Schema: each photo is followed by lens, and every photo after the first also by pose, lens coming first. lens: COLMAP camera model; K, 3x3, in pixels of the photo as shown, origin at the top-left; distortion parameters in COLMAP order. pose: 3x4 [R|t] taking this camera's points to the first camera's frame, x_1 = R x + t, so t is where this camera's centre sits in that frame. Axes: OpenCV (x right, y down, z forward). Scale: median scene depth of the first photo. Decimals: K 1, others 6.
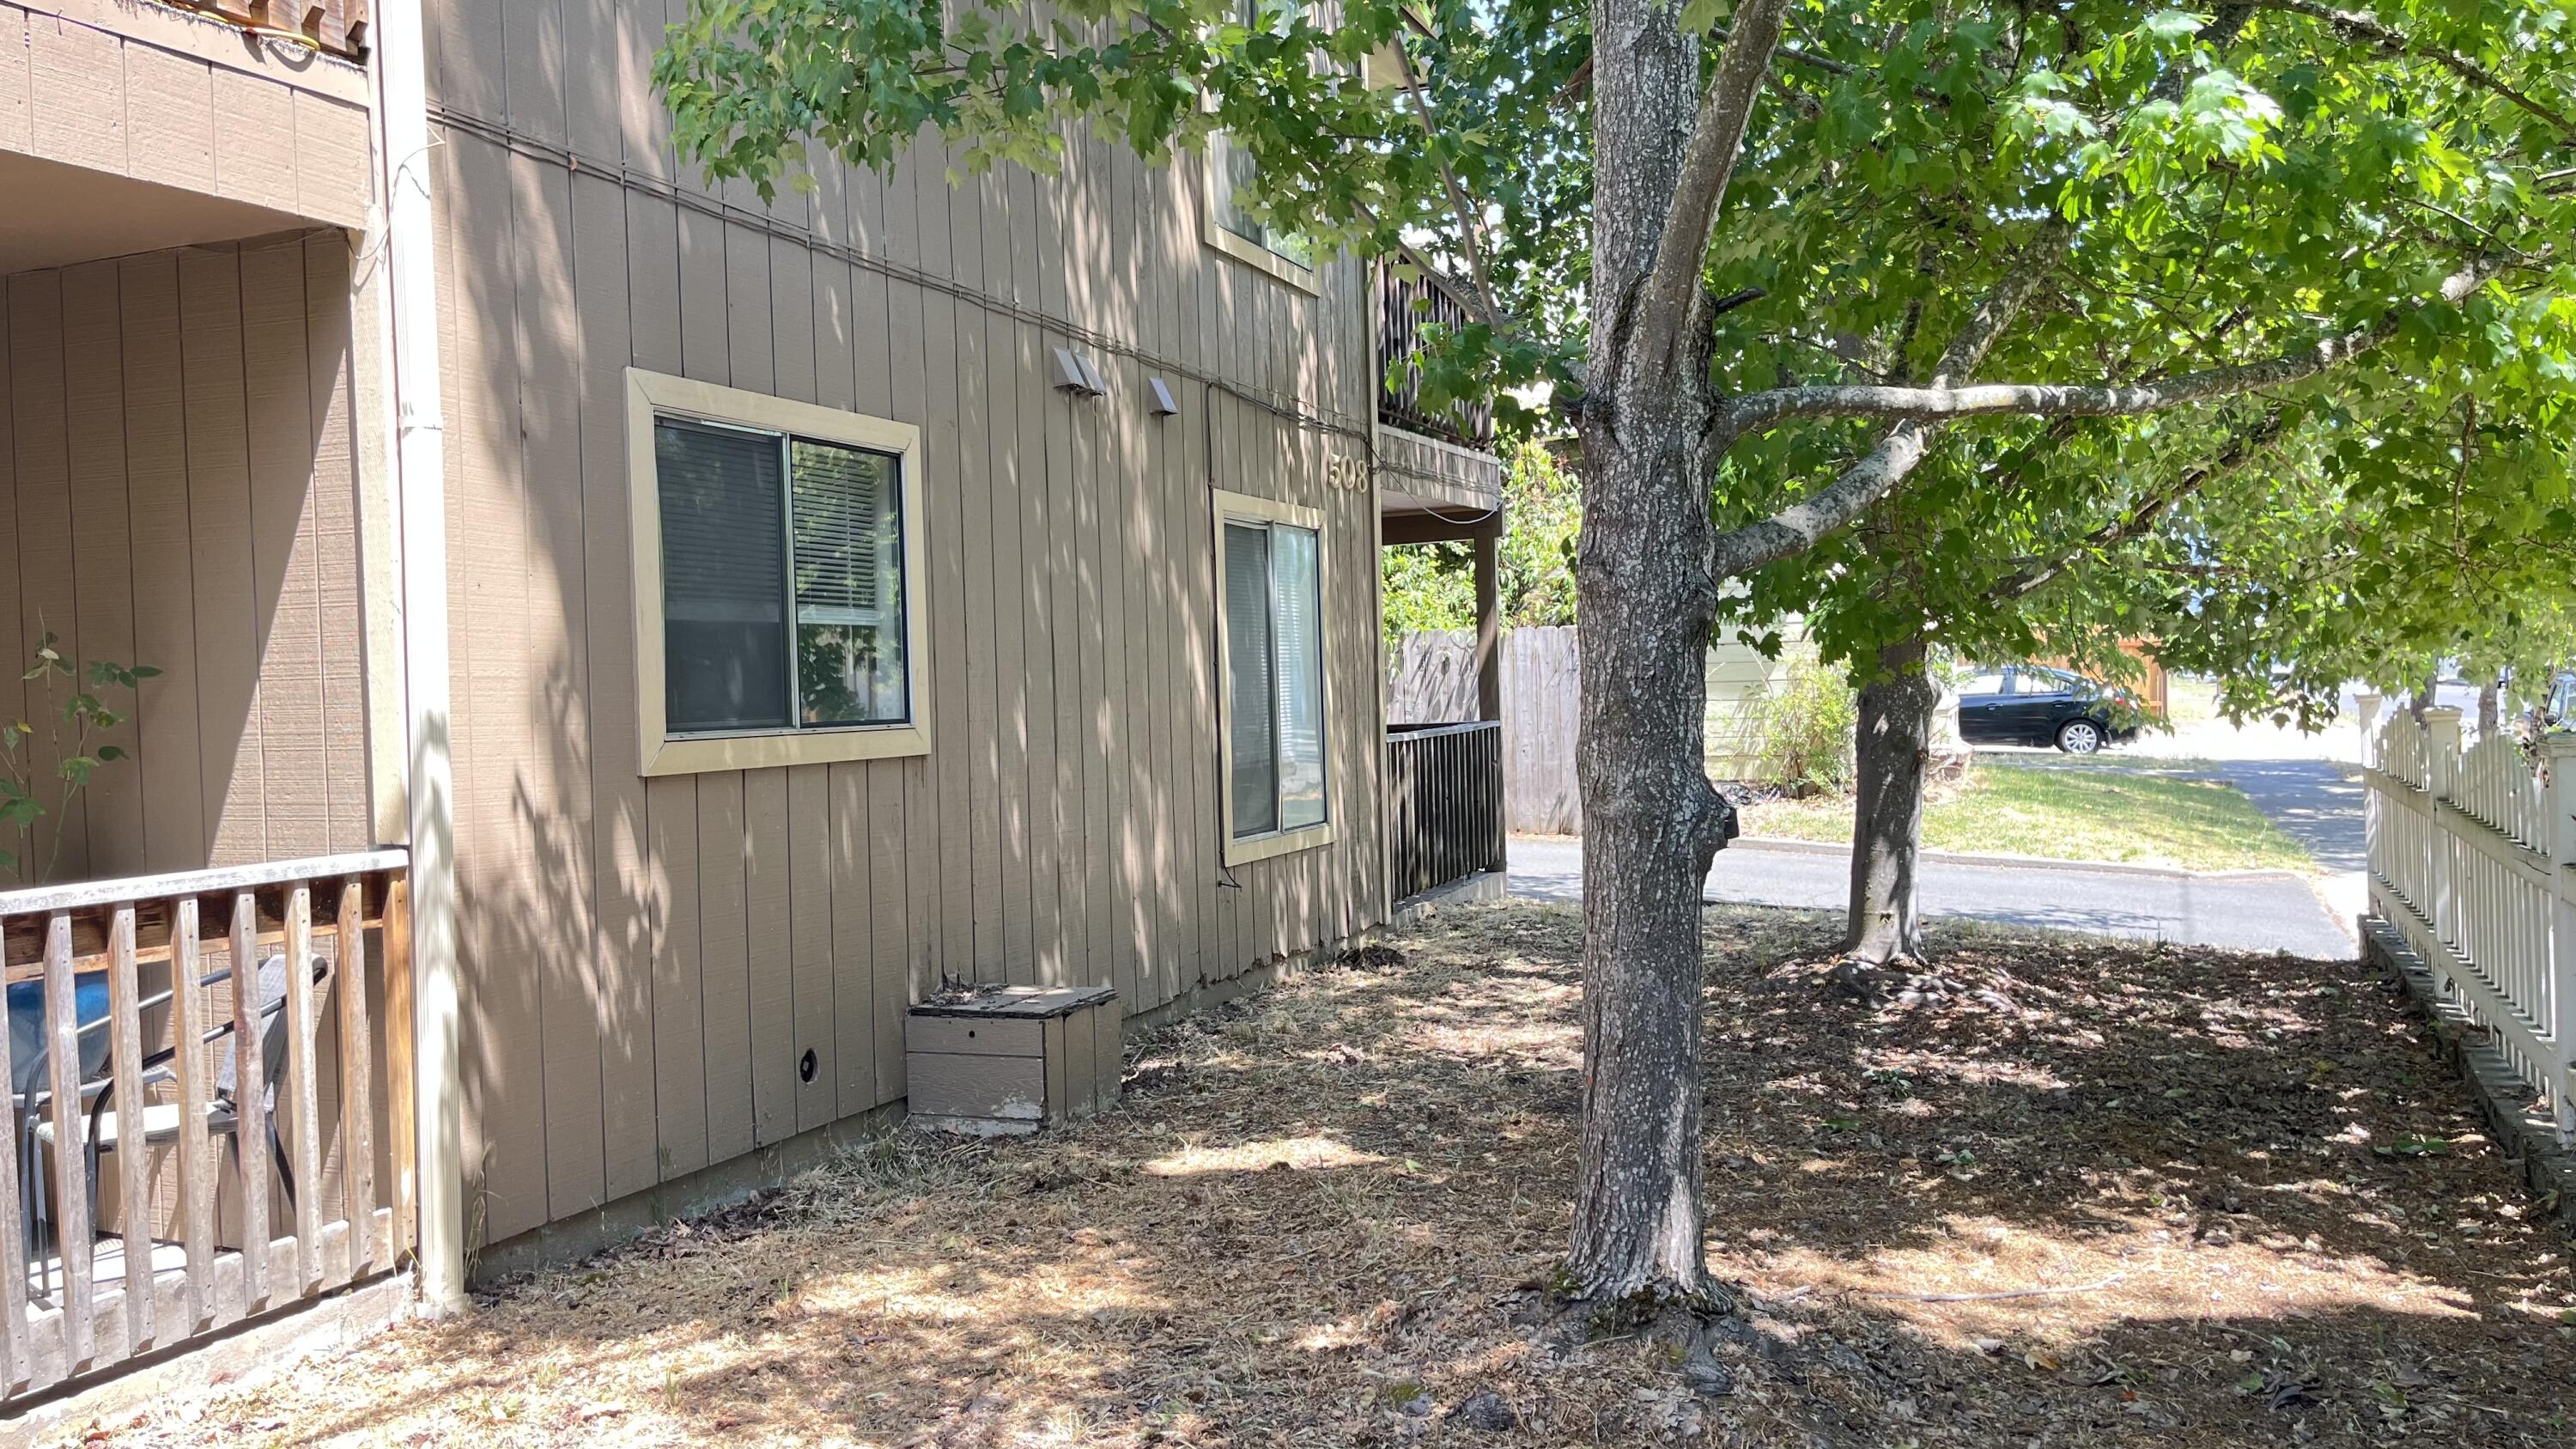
lens RADIAL K [[1923.0, 0, 1305.1], [0, 1923.0, 745.1], [0, 0, 1]] dist [0.066149, -0.093148]
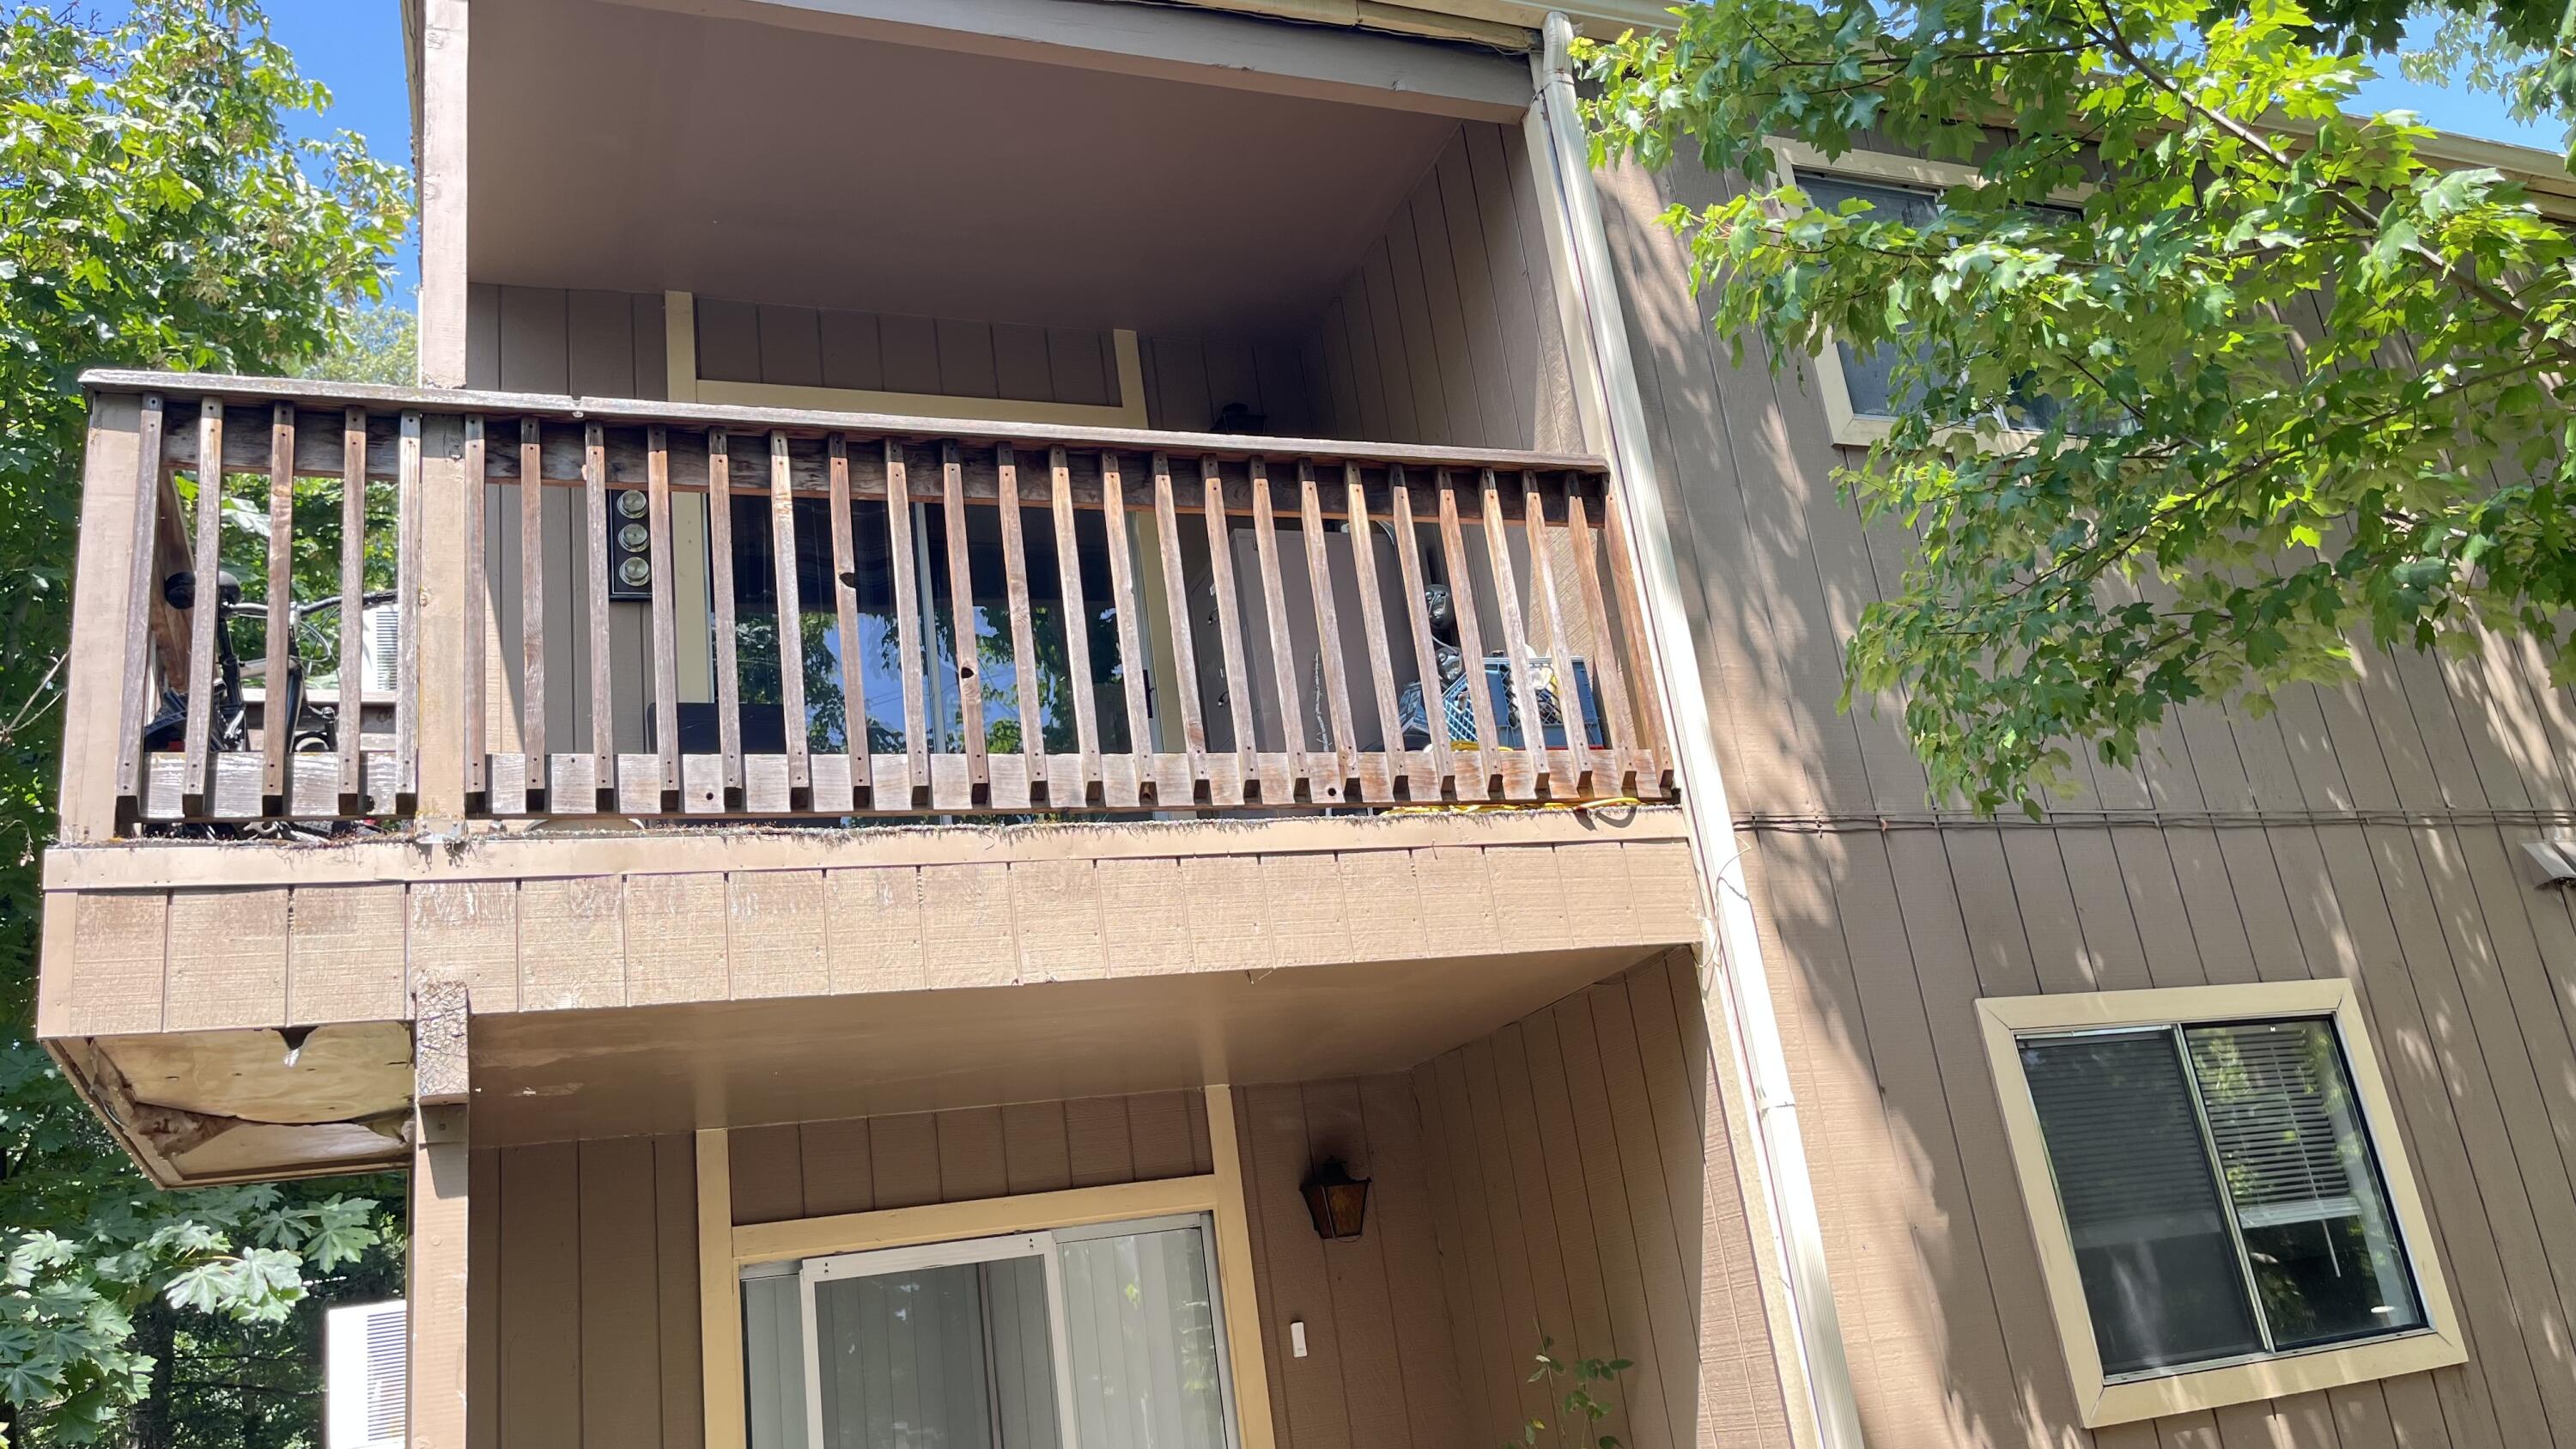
lens RADIAL K [[1923.0, 0, 1305.1], [0, 1923.0, 745.1], [0, 0, 1]] dist [0.066149, -0.093148]
pose [[0.699873, -0.298620, -0.648847, 0.113456], [0.091887, 0.938504, -0.332817, -0.017771], [0.708332, 0.173309, 0.684273, 0.043533]]
